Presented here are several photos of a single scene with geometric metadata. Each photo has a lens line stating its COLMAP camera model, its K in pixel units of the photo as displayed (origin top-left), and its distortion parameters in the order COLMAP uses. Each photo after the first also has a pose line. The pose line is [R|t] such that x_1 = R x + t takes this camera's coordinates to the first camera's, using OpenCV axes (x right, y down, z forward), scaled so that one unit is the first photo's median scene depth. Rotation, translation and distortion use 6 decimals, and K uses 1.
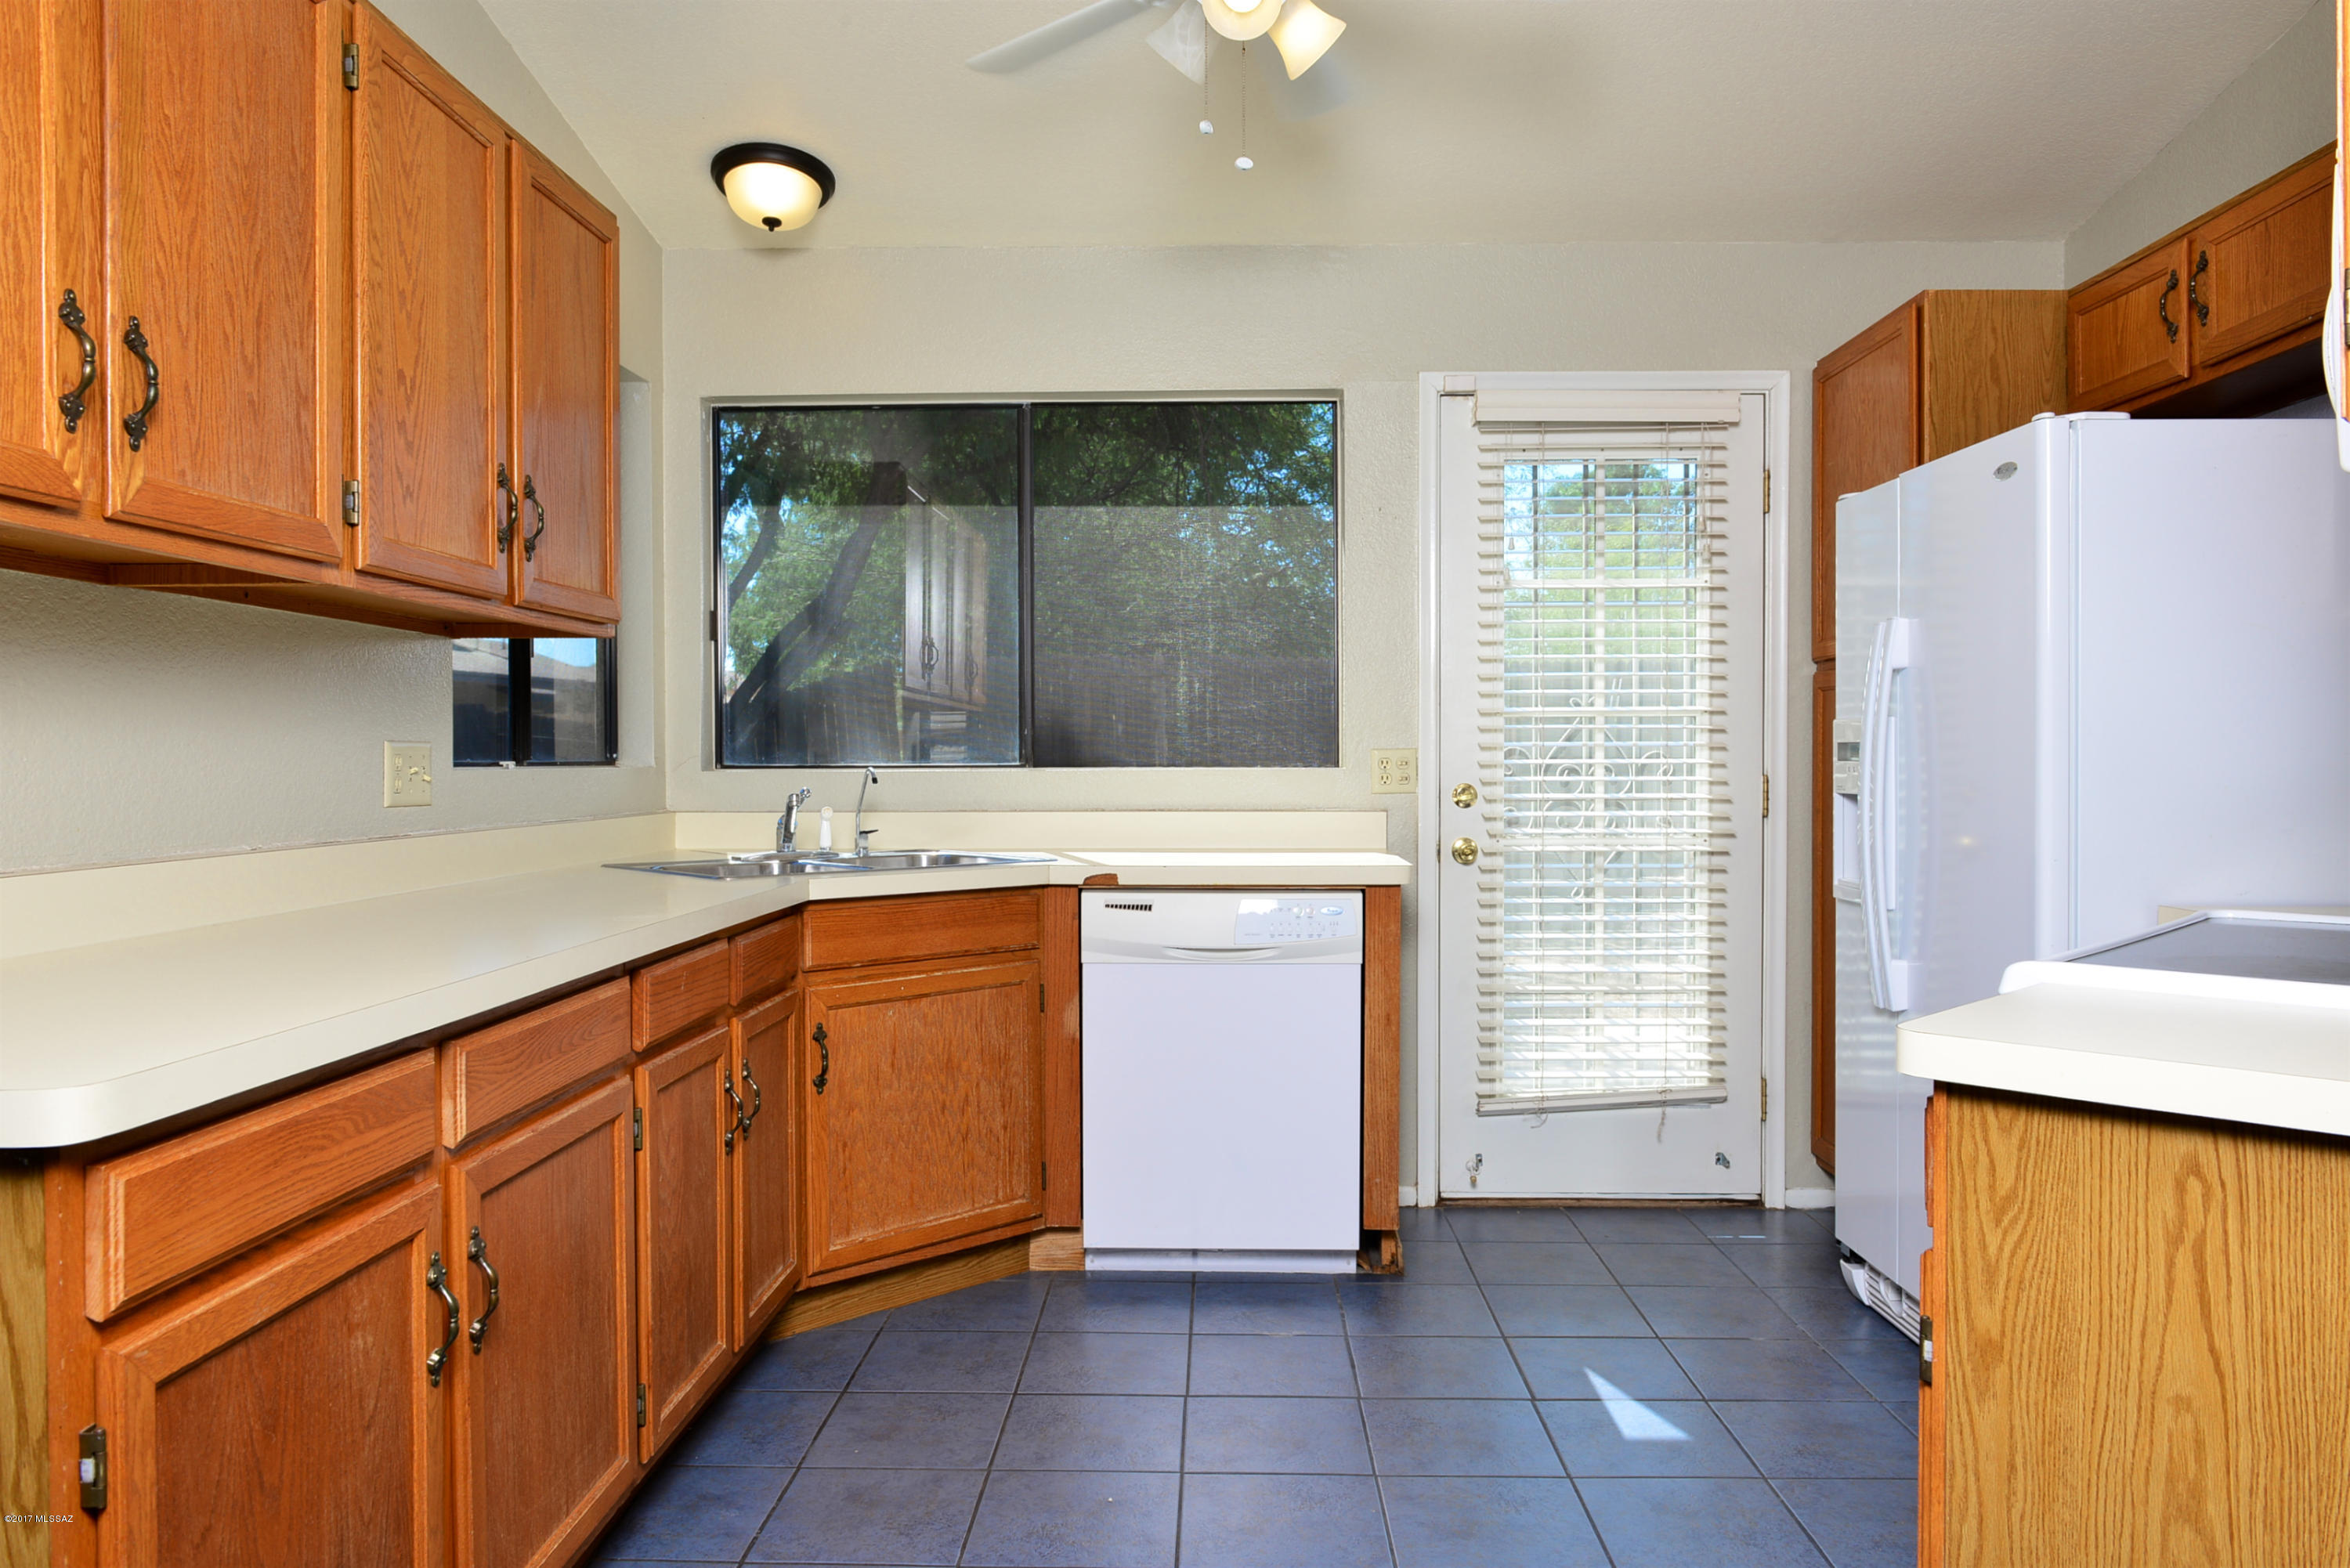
lens RADIAL K [[1602.5, 0, 1183.5], [0, 1602.5, 777.8], [0, 0, 1]] dist [-0.005171, -0.007695]
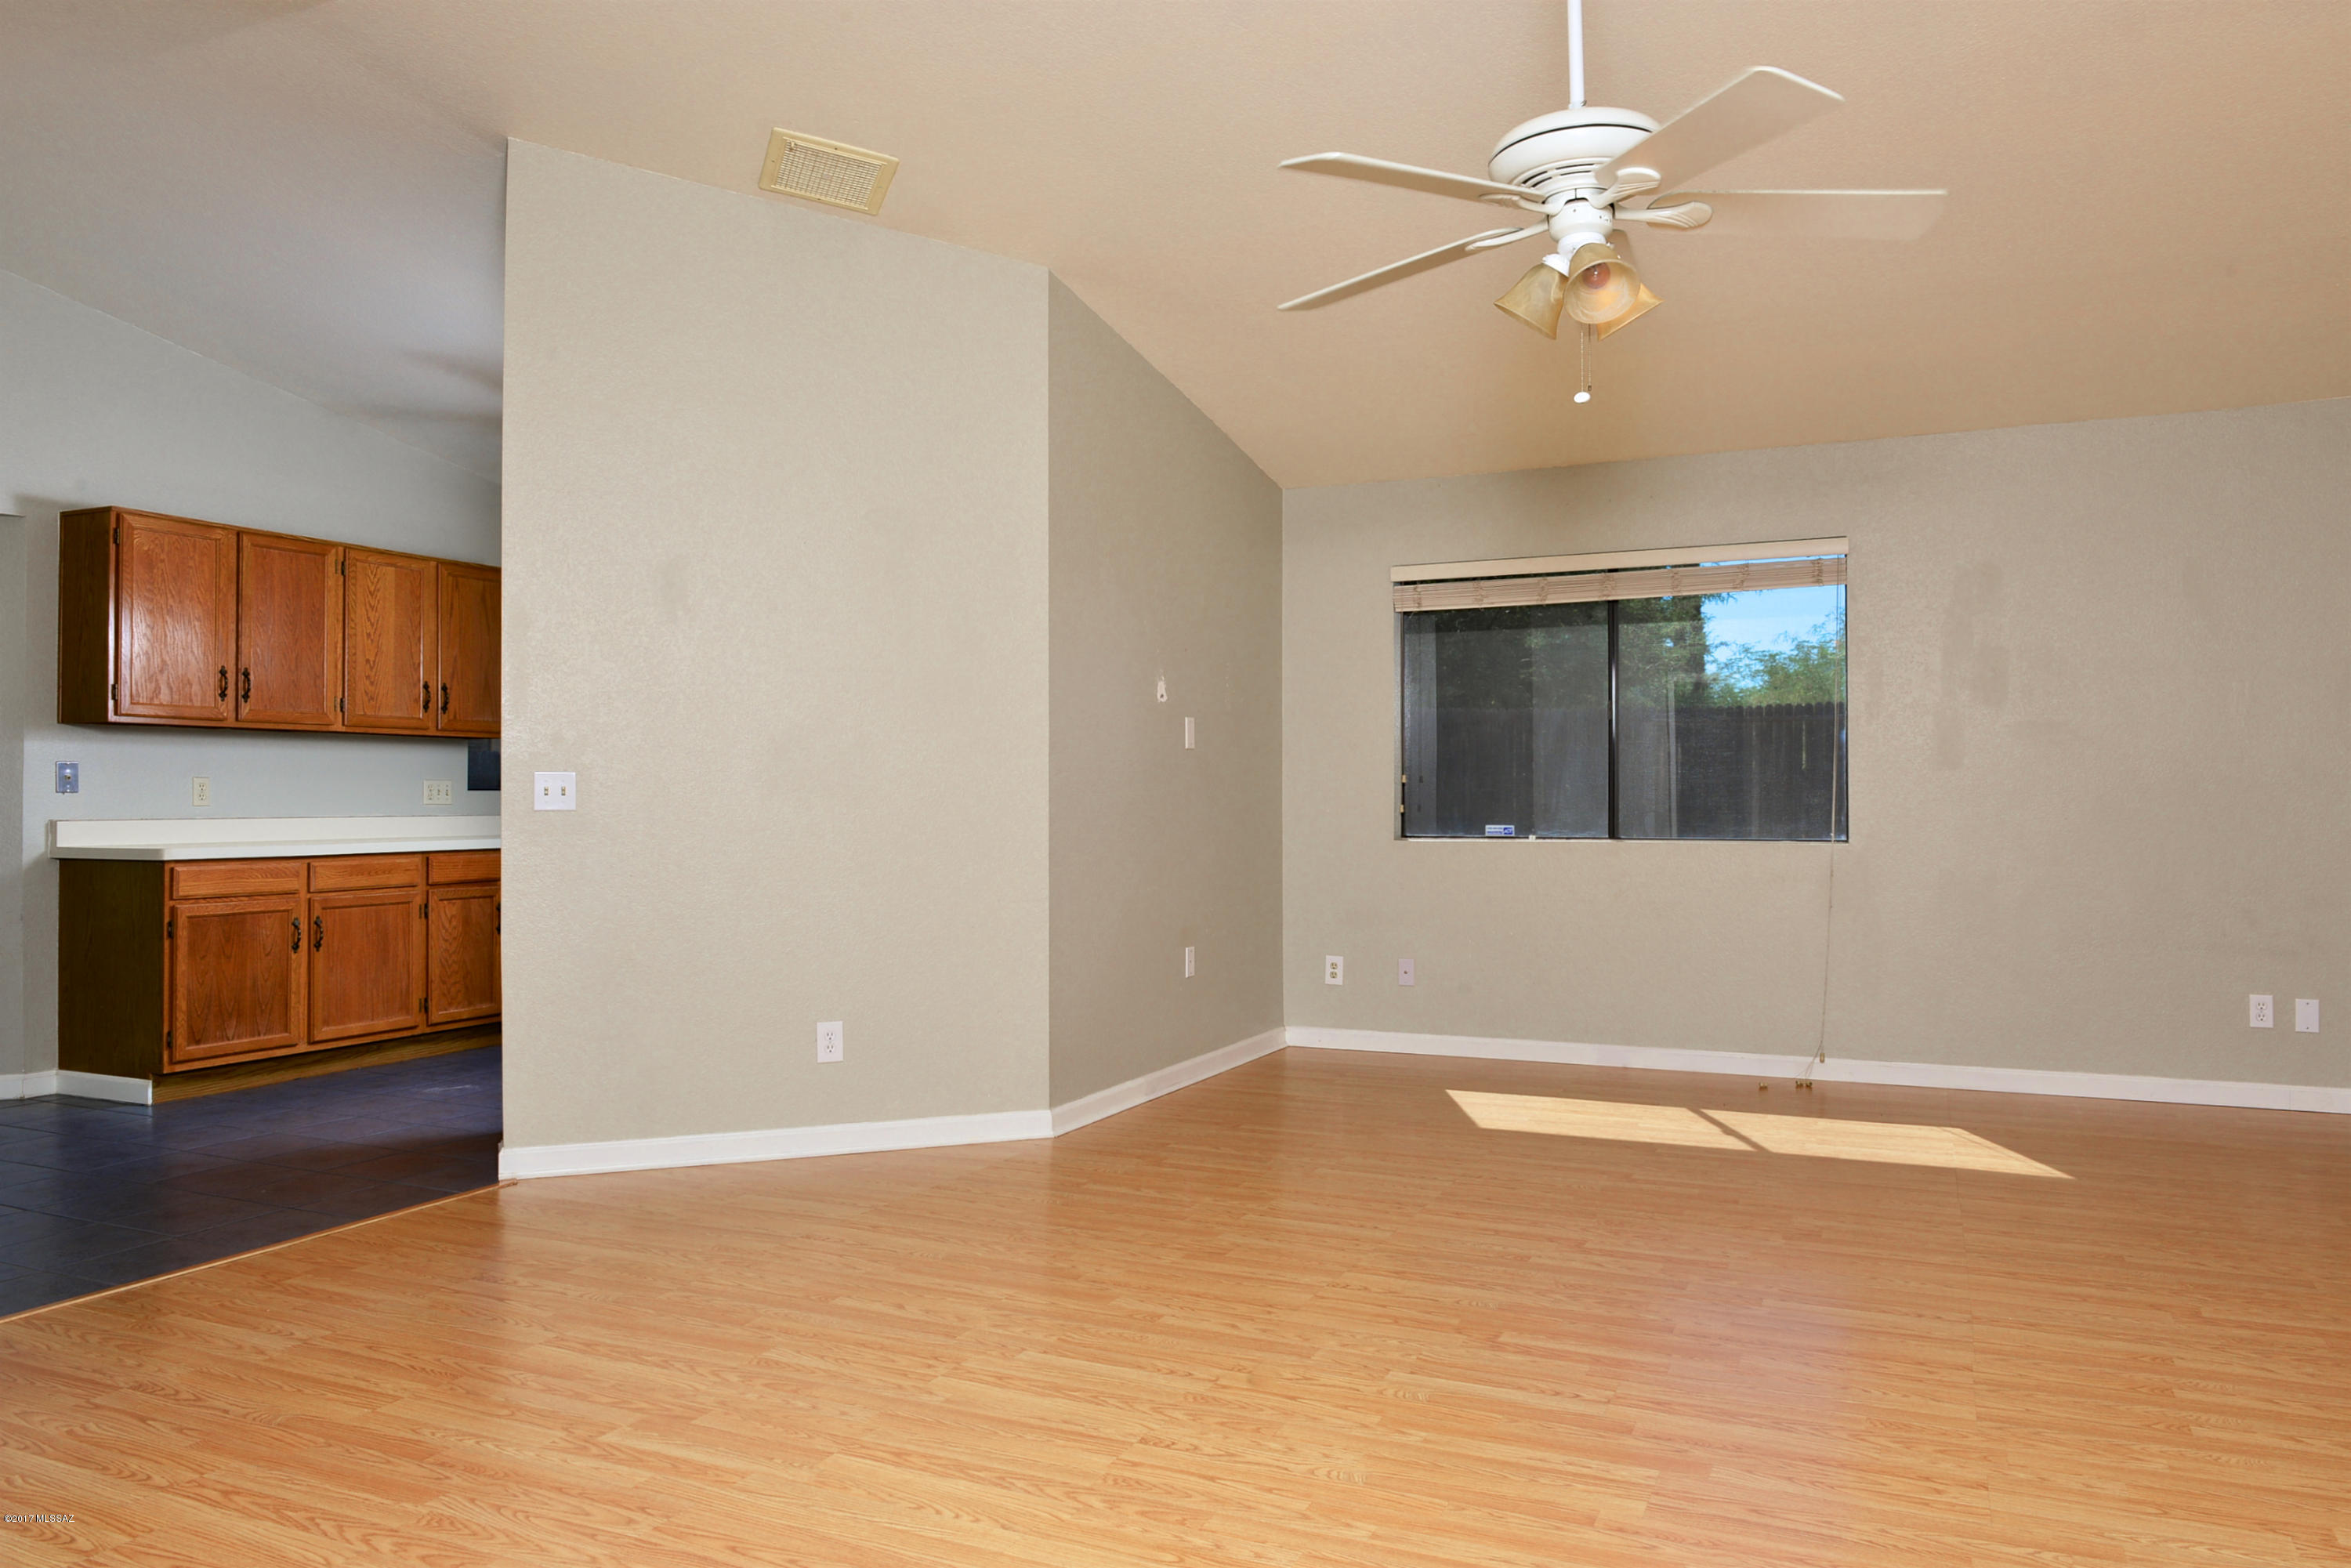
lens RADIAL K [[1618.6, 0, 1188.8], [0, 1618.6, 779.0], [0, 0, 1]] dist [-0.005435, -0.006270]
pose [[0.919928, -0.003141, -0.392075, 1.841519], [-0.006041, 0.999736, -0.022182, 0.029684], [0.392041, 0.022774, 0.919666, -1.040729]]
